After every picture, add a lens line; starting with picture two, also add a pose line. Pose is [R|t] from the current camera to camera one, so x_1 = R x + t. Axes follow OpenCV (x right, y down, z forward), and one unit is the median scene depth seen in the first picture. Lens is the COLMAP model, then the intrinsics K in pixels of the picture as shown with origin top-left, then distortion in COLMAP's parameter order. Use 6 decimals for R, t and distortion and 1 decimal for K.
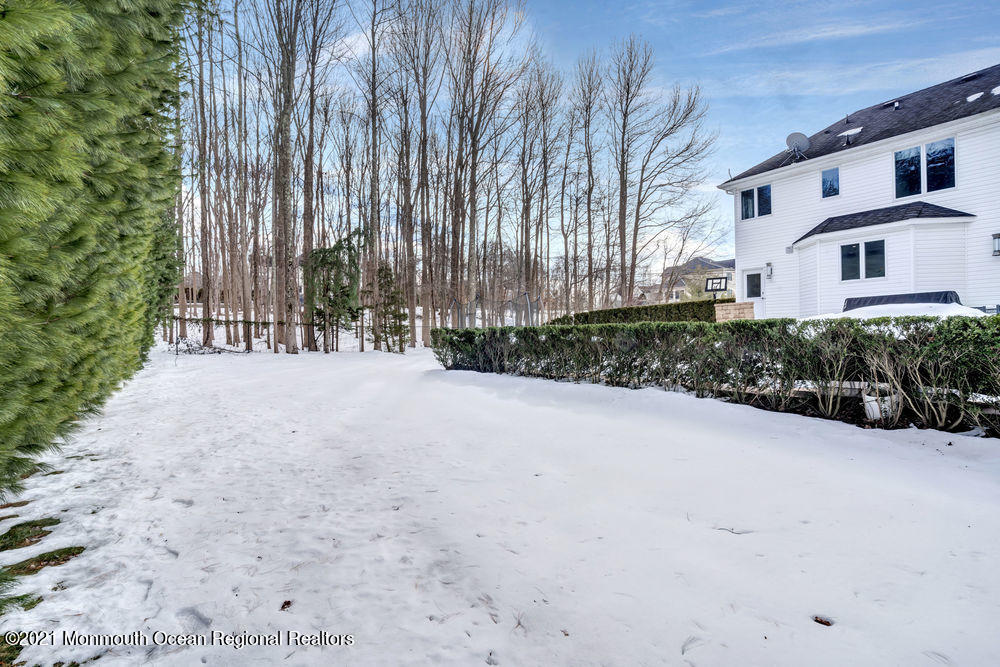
lens RADIAL K [[458.4, 0, 493.9], [0, 458.4, 331.2], [0, 0, 1]] dist [-0.017820, 0.000344]
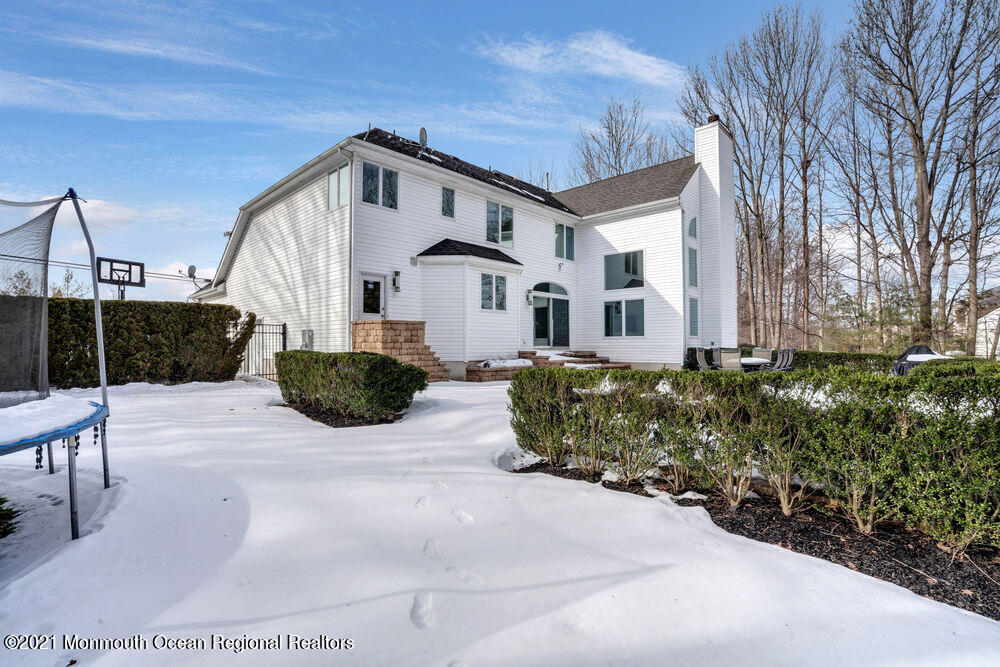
lens RADIAL K [[458.4, 0, 499.0], [0, 458.4, 341.0], [0, 0, 1]] dist [-0.017820, 0.000344]
pose [[-0.190153, 0.025697, 0.981418, -0.202750], [-0.003984, 0.999629, -0.026945, -0.013341], [-0.981746, -0.009033, -0.189980, 1.071852]]
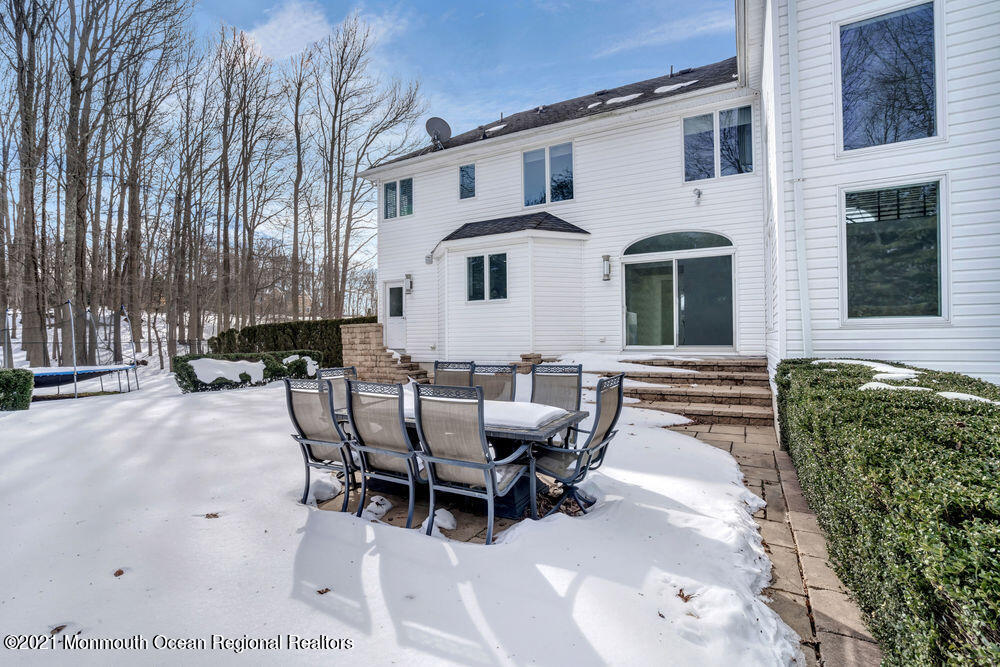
lens RADIAL K [[458.4, 0, 499.0], [0, 458.4, 331.4], [0, 0, 1]] dist [-0.017820, 0.000344]
pose [[0.888135, 0.014010, 0.459370, 0.415838], [-0.006943, 0.999830, -0.017070, -0.041825], [-0.459531, 0.011971, 0.888081, 0.241739]]
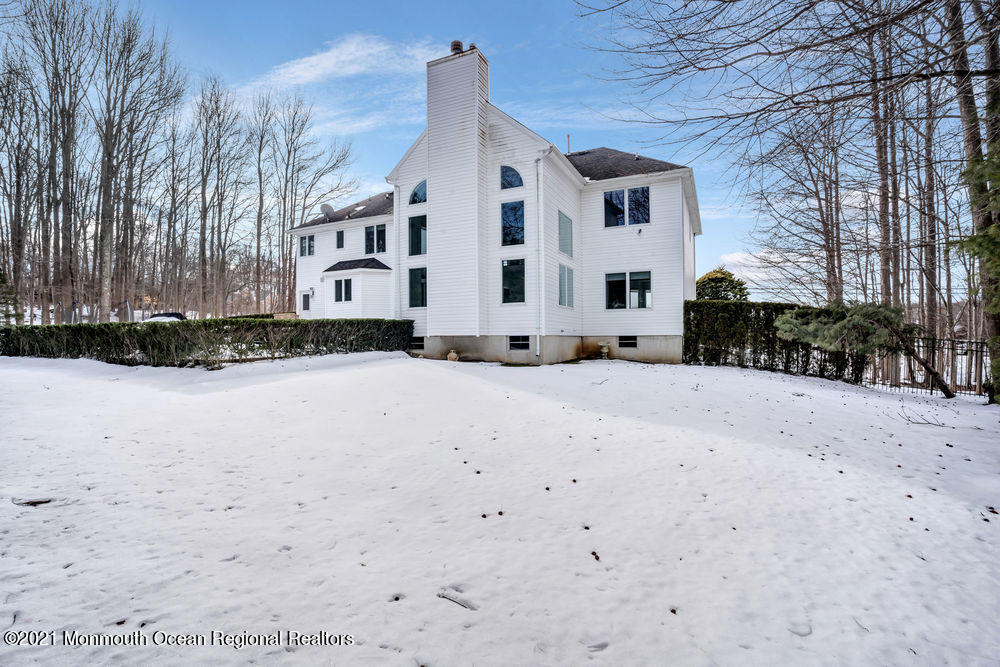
lens RADIAL K [[458.4, 0, 497.6], [0, 458.4, 333.8], [0, 0, 1]] dist [-0.017820, 0.000344]
pose [[0.866381, 0.018390, 0.499044, 0.430875], [-0.011181, 0.999786, -0.017432, 0.020983], [-0.499258, 0.009523, 0.866401, -0.636871]]
